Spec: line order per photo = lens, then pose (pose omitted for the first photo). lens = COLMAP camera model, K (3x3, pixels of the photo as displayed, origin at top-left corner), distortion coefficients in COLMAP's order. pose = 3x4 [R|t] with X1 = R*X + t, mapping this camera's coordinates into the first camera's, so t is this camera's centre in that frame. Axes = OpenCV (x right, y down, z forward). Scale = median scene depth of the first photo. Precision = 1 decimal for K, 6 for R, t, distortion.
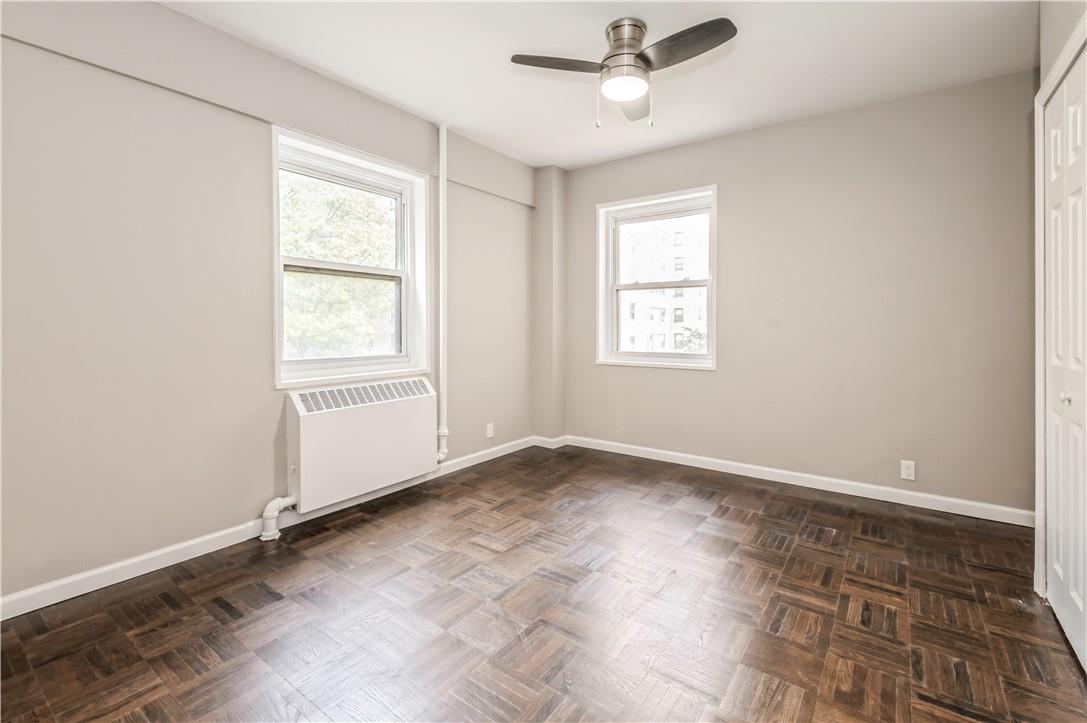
lens RADIAL K [[473.8, 0, 555.7], [0, 473.8, 337.7], [0, 0, 1]] dist [0.021341, -0.012063]
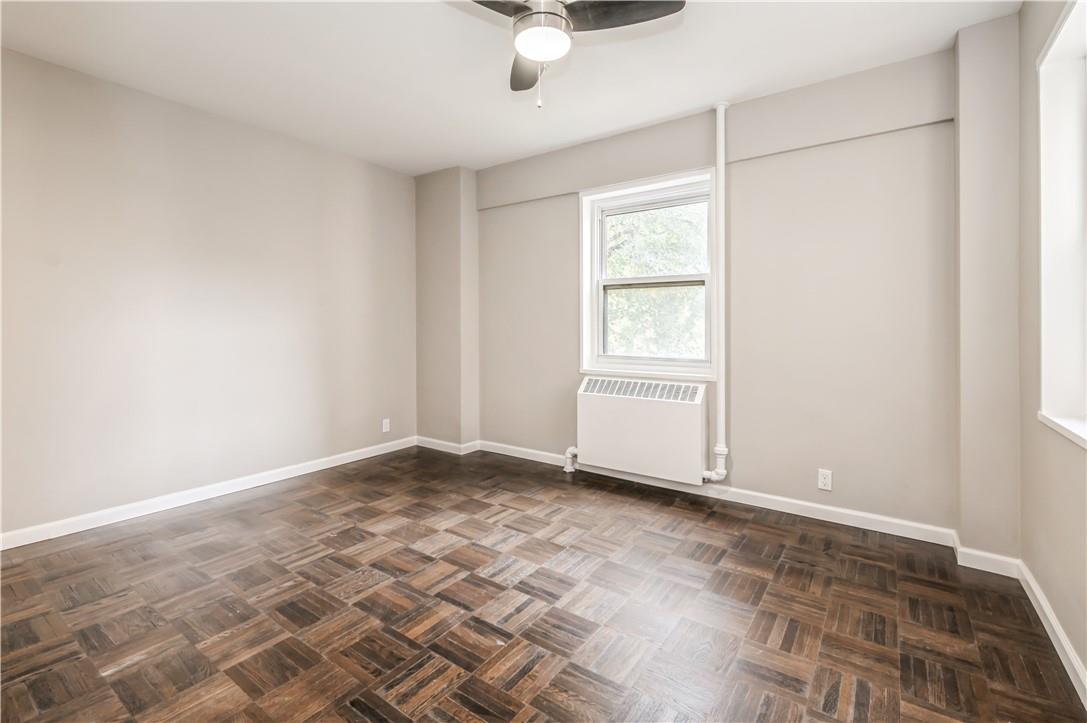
lens RADIAL K [[473.8, 0, 555.7], [0, 473.8, 337.7], [0, 0, 1]] dist [0.021341, -0.012063]
pose [[0.008118, 0.004414, -0.999957, 0.696552], [-0.039670, 0.999204, 0.004088, -0.001237], [0.999180, 0.039635, 0.008286, 0.738944]]
